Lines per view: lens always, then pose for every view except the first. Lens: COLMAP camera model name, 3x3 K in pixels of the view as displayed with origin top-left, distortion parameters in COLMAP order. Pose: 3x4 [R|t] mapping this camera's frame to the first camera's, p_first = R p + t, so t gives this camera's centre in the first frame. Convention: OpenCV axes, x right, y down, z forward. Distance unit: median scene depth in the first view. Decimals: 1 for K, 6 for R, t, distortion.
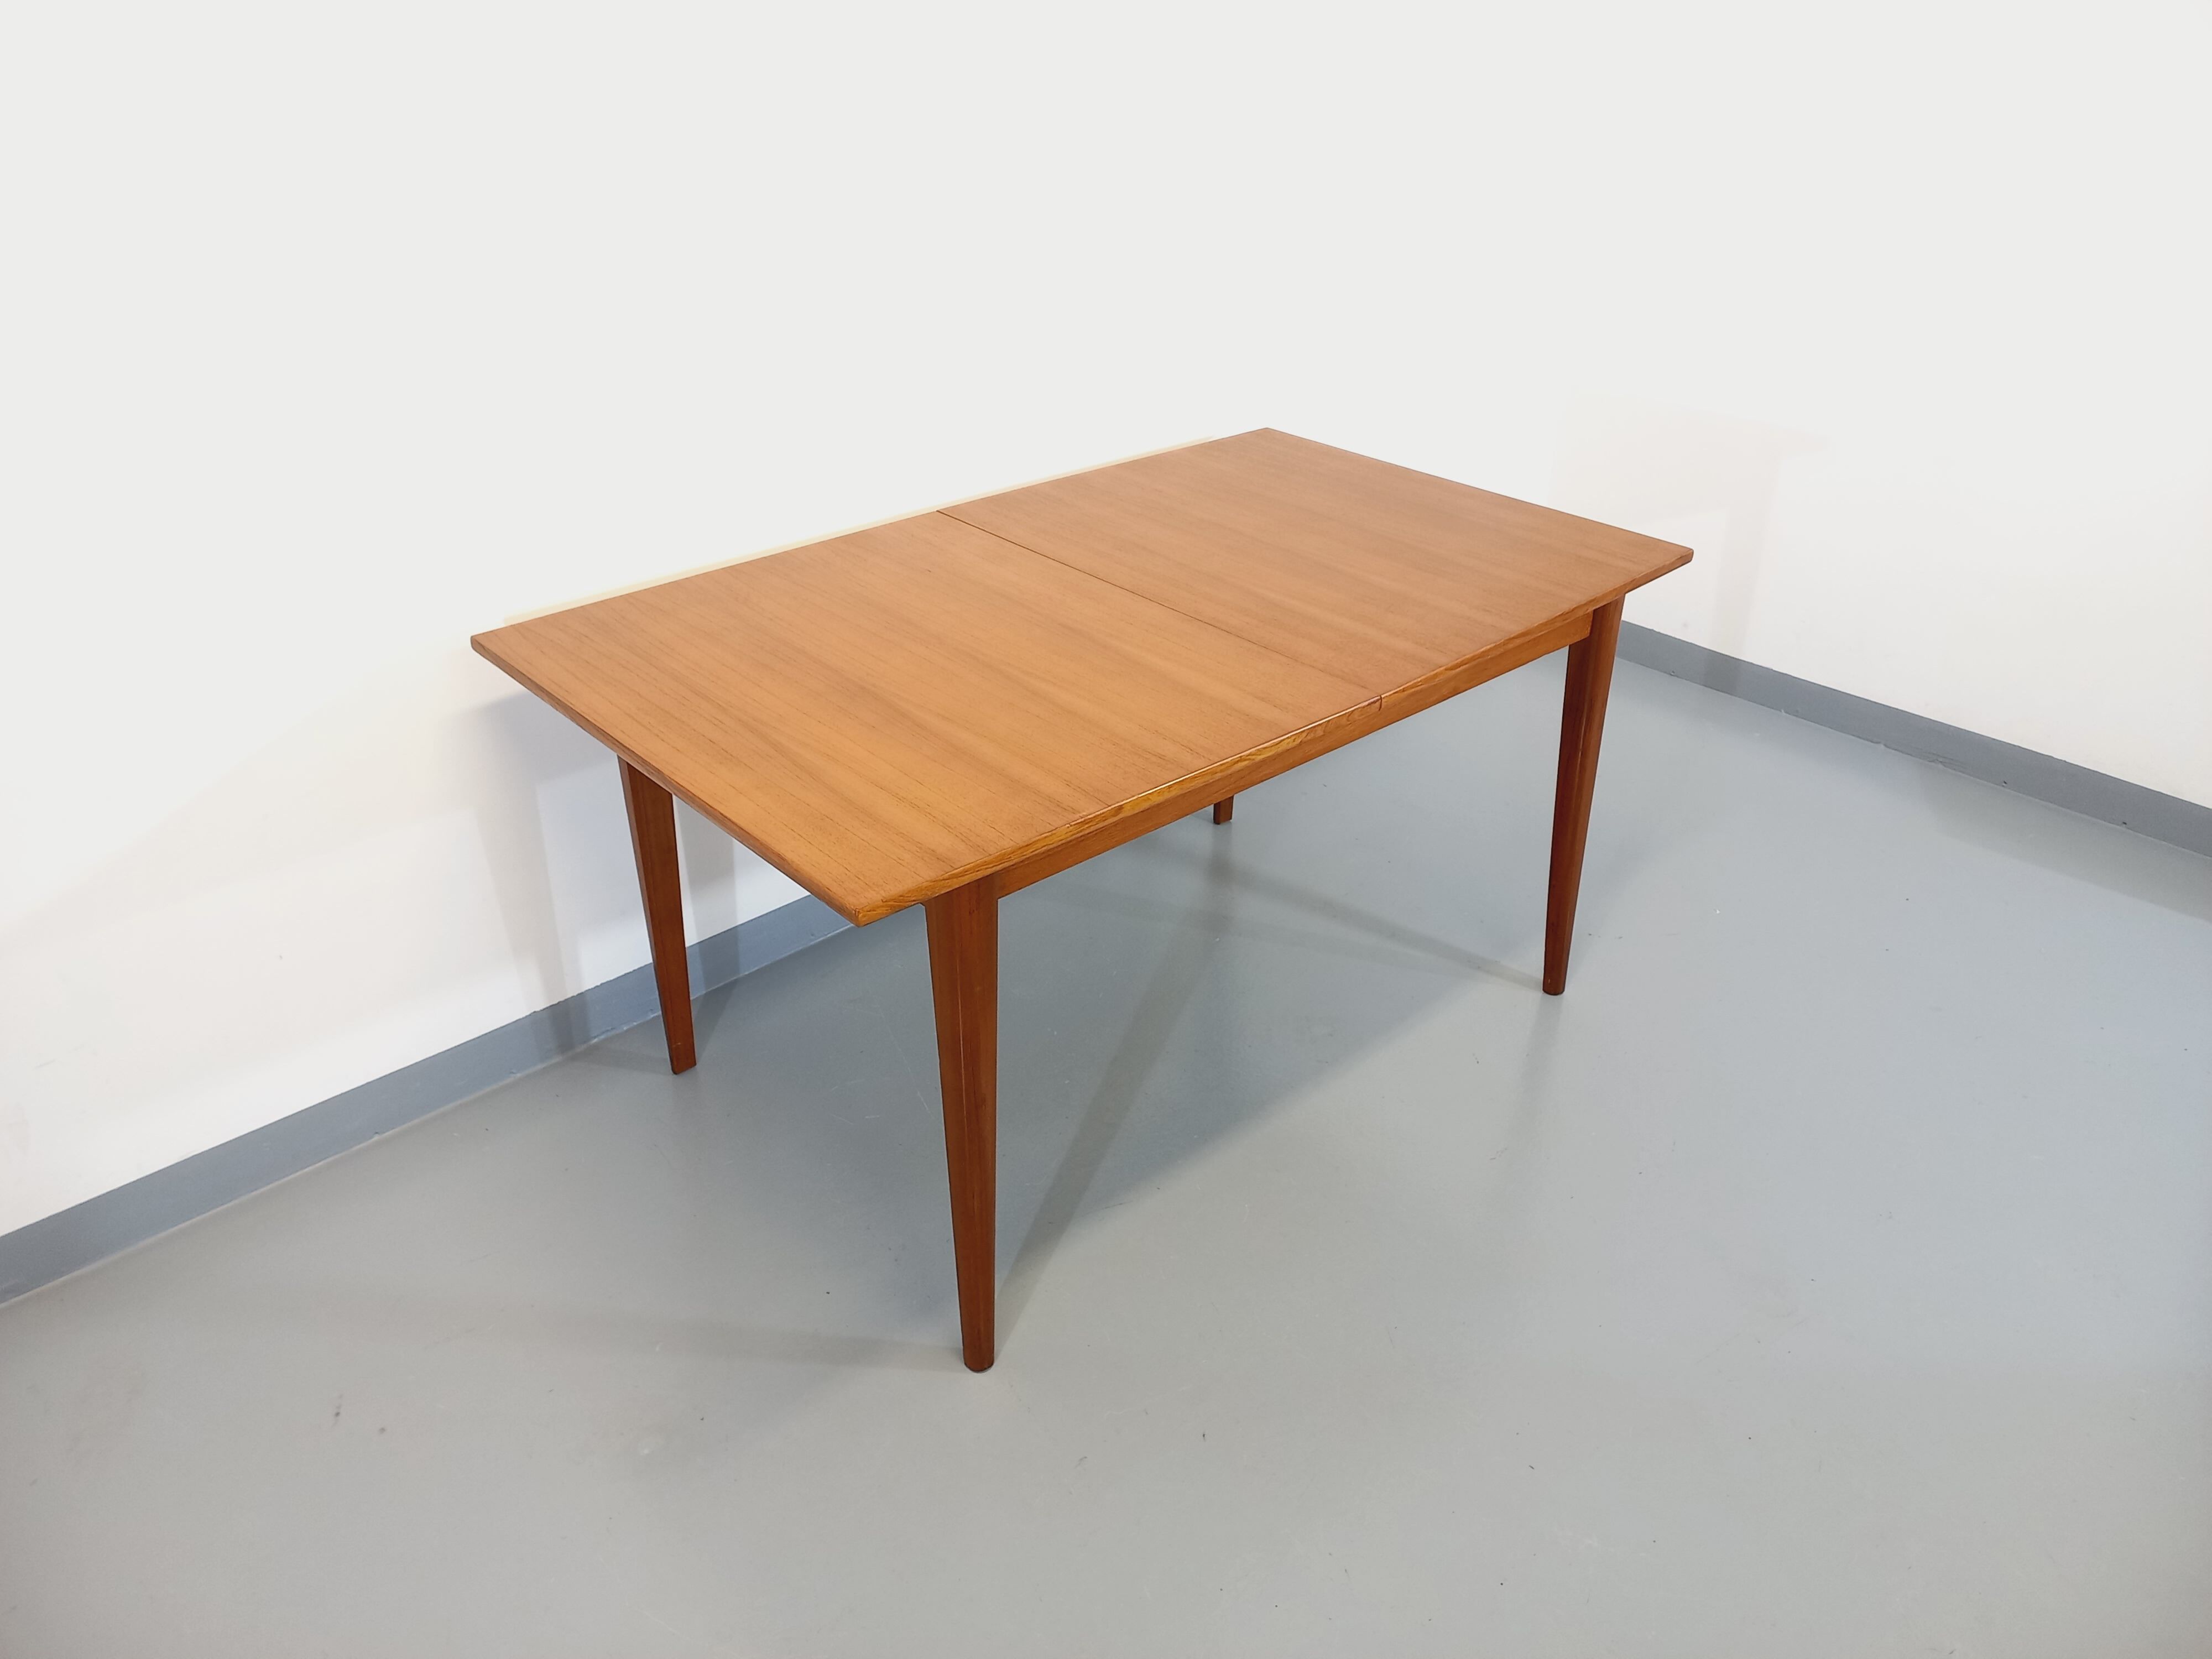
lens RADIAL K [[1622.2, 0, 1096.1], [0, 1622.2, 724.3], [0, 0, 1]] dist [0.094886, -0.082203]
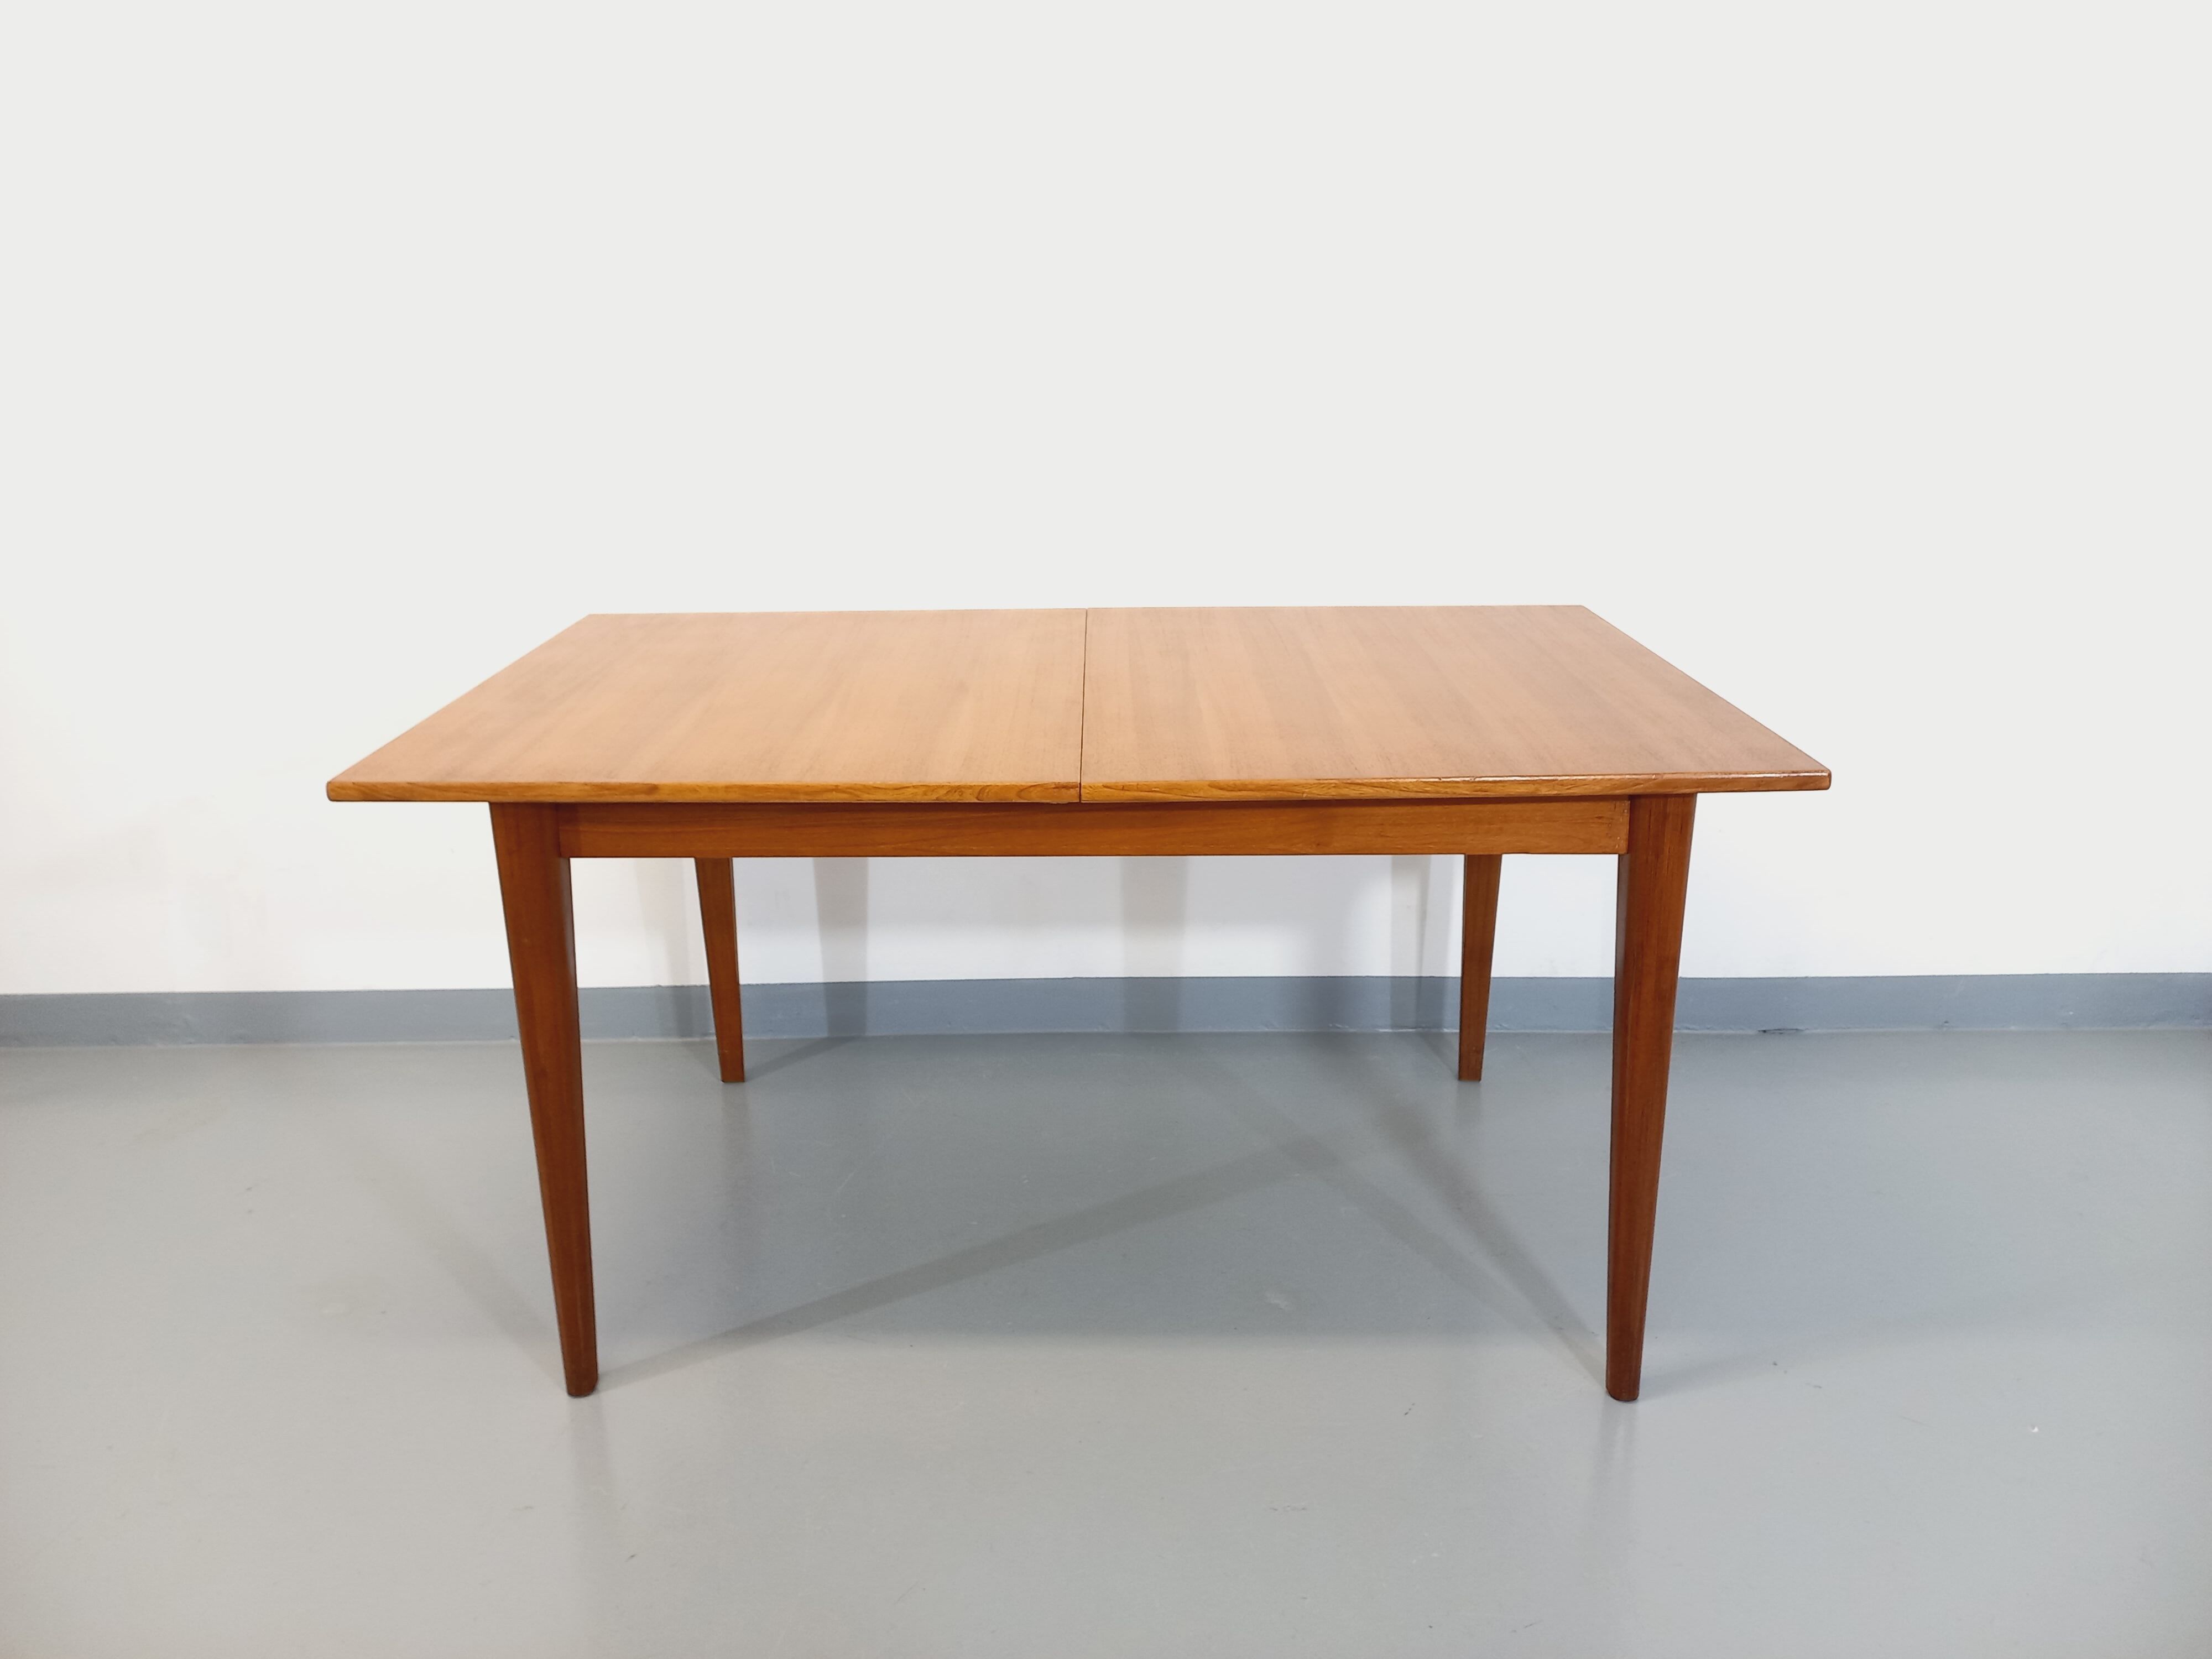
lens RADIAL K [[1622.2, 0, 1096.1], [0, 1622.2, 724.3], [0, 0, 1]] dist [0.094886, -0.082203]
pose [[0.739564, 0.159883, -0.653821, 0.664173], [-0.283283, 0.955093, -0.086878, 0.021434], [0.610570, 0.249468, 0.751645, 0.352930]]
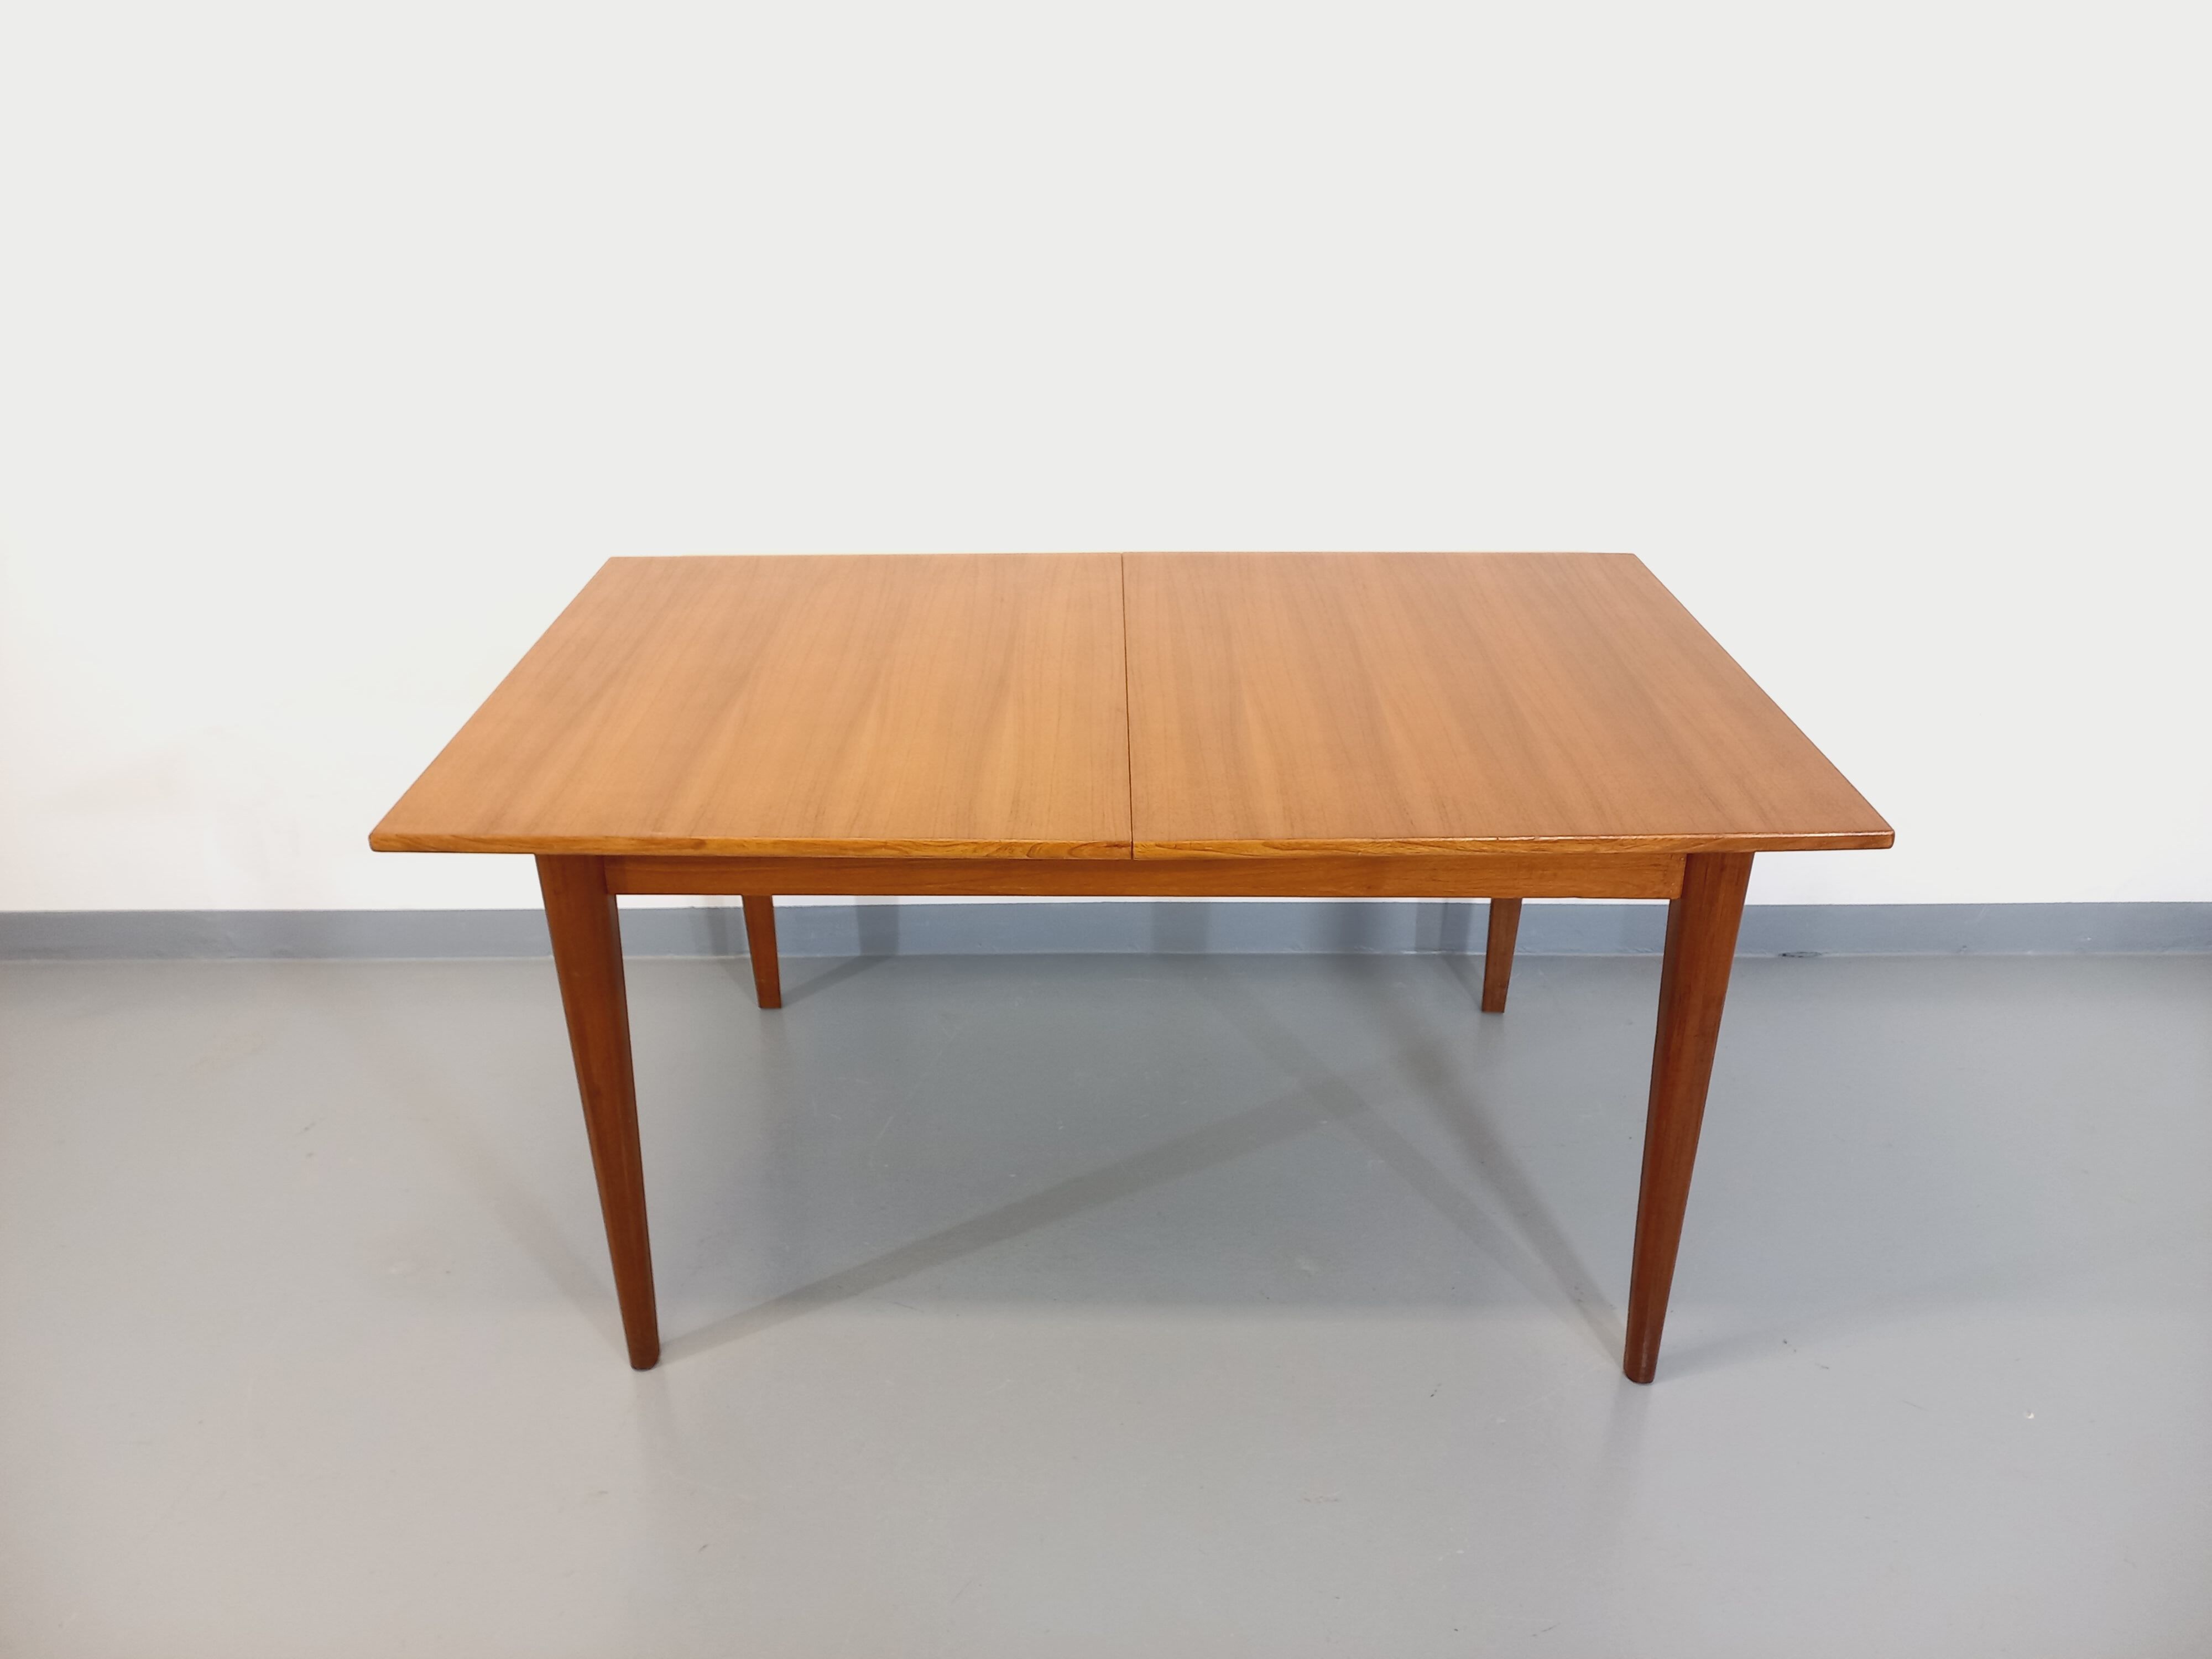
lens RADIAL K [[1622.2, 0, 1096.1], [0, 1622.2, 724.3], [0, 0, 1]] dist [0.094886, -0.082203]
pose [[0.738953, 0.266220, -0.618931, 0.603301], [-0.288380, 0.955200, 0.066556, -0.114062], [0.608921, 0.129305, 0.782621, 0.321930]]
